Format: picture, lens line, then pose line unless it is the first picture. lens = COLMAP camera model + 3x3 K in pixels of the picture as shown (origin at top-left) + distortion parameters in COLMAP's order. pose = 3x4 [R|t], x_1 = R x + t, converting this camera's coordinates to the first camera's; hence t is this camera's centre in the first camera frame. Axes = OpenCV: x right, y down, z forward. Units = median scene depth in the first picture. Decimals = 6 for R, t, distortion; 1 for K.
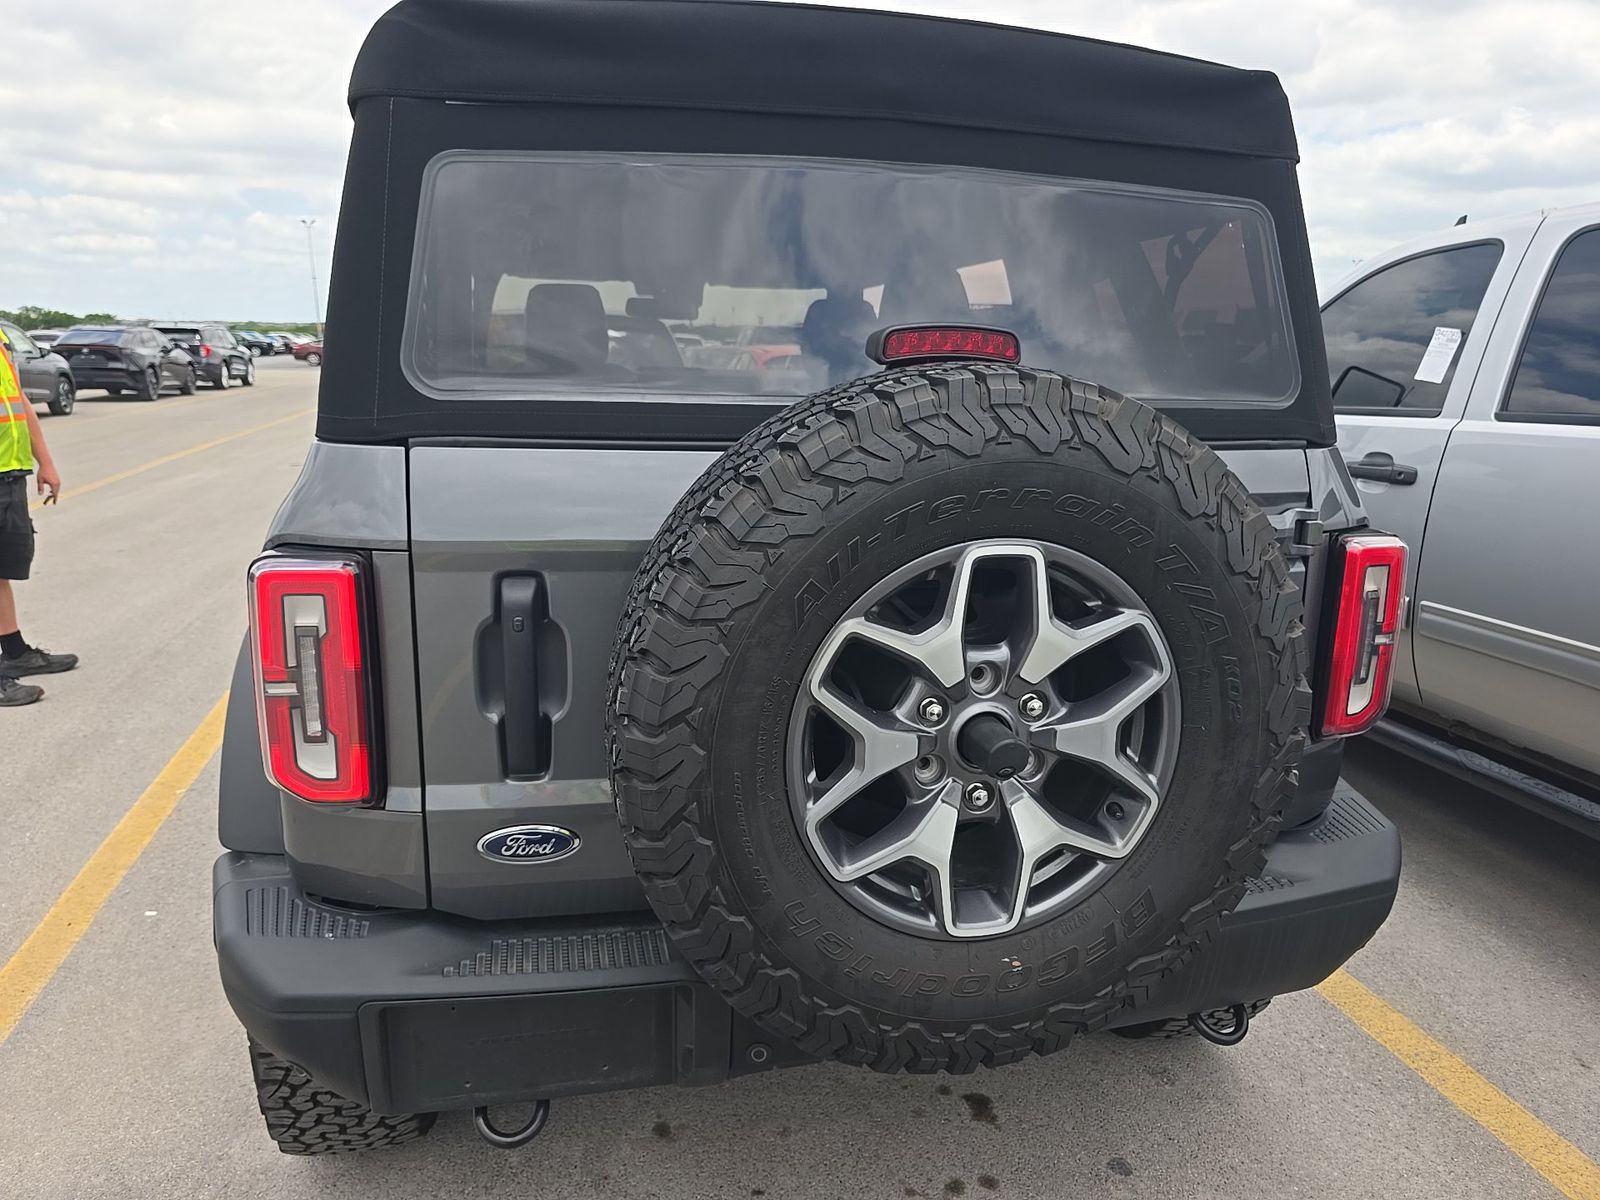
lens RADIAL K [[1106.0, 0, 800.0], [0, 1106.0, 600.0], [0, 0, 1]] dist [0.043872, -0.050250]
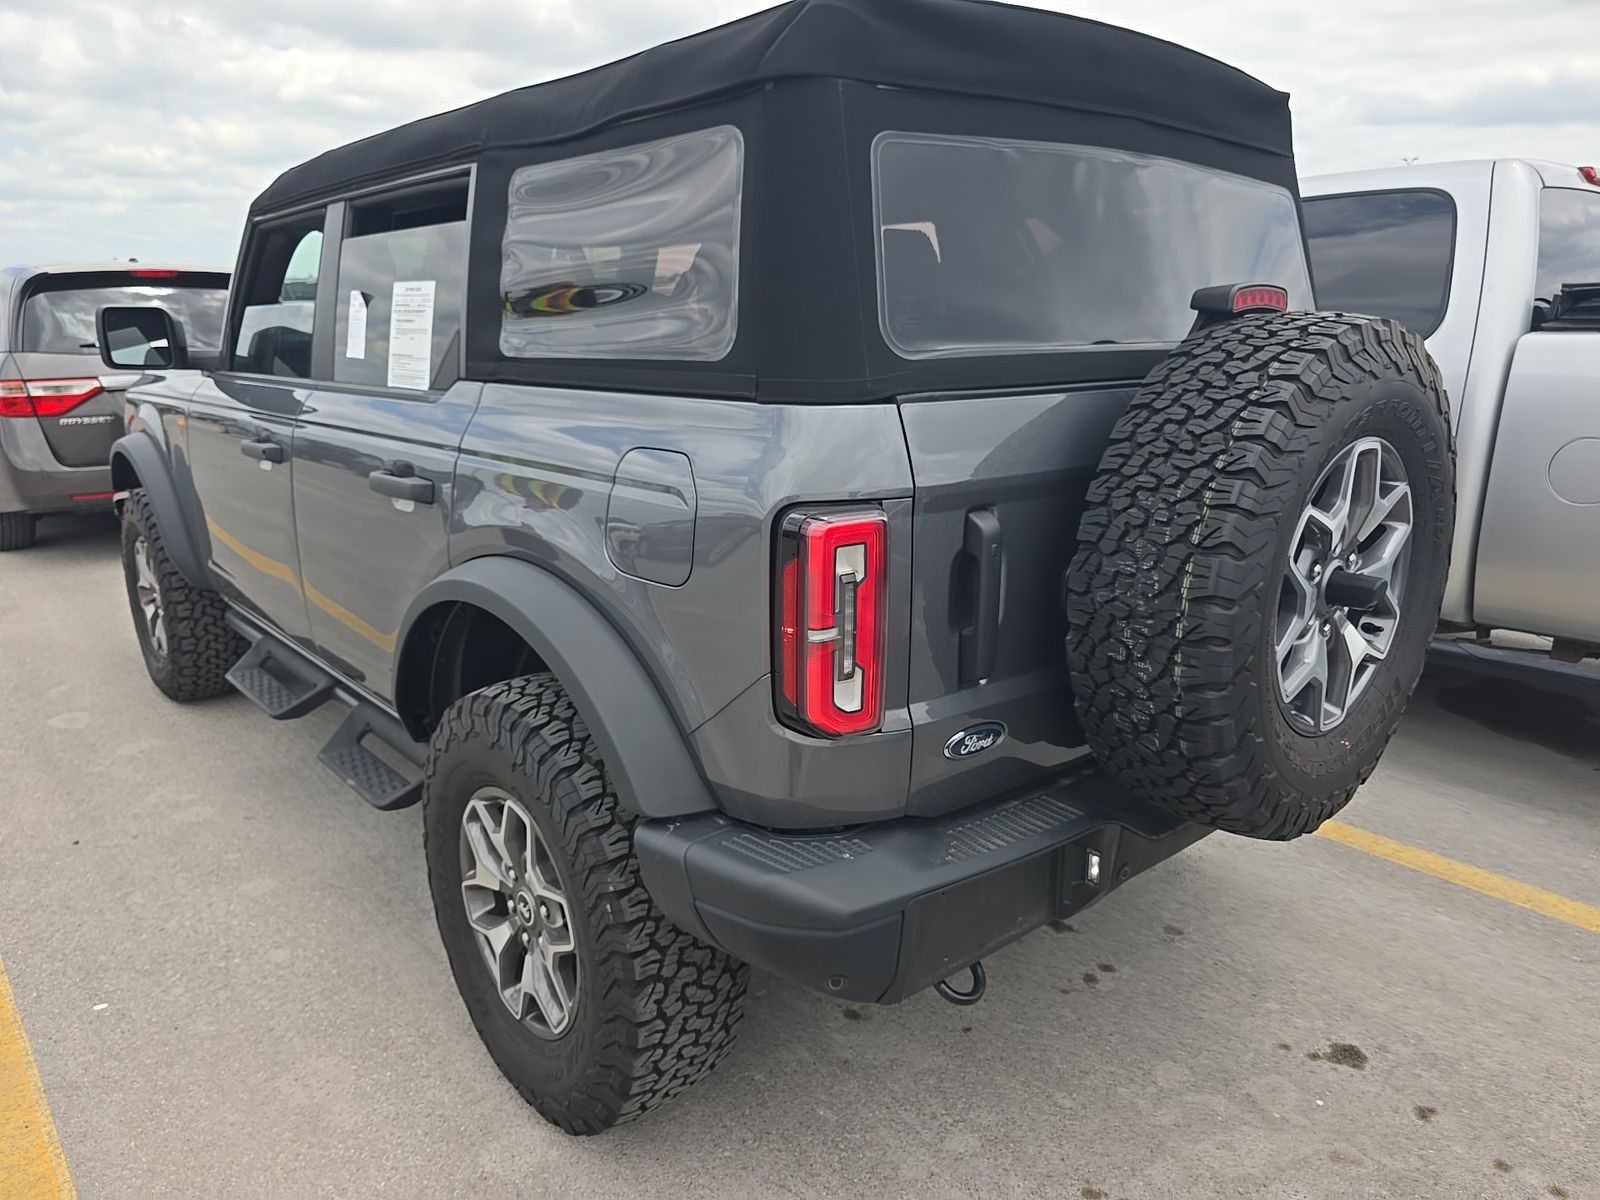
lens RADIAL K [[1067.5, 0, 800.0], [0, 1067.5, 600.0], [0, 0, 1]] dist [0.111866, -0.108138]
pose [[0.885156, -0.135511, 0.445125, -0.946259], [0.118595, 0.990761, 0.065789, -0.024973], [-0.449928, -0.005444, 0.893048, 0.079313]]
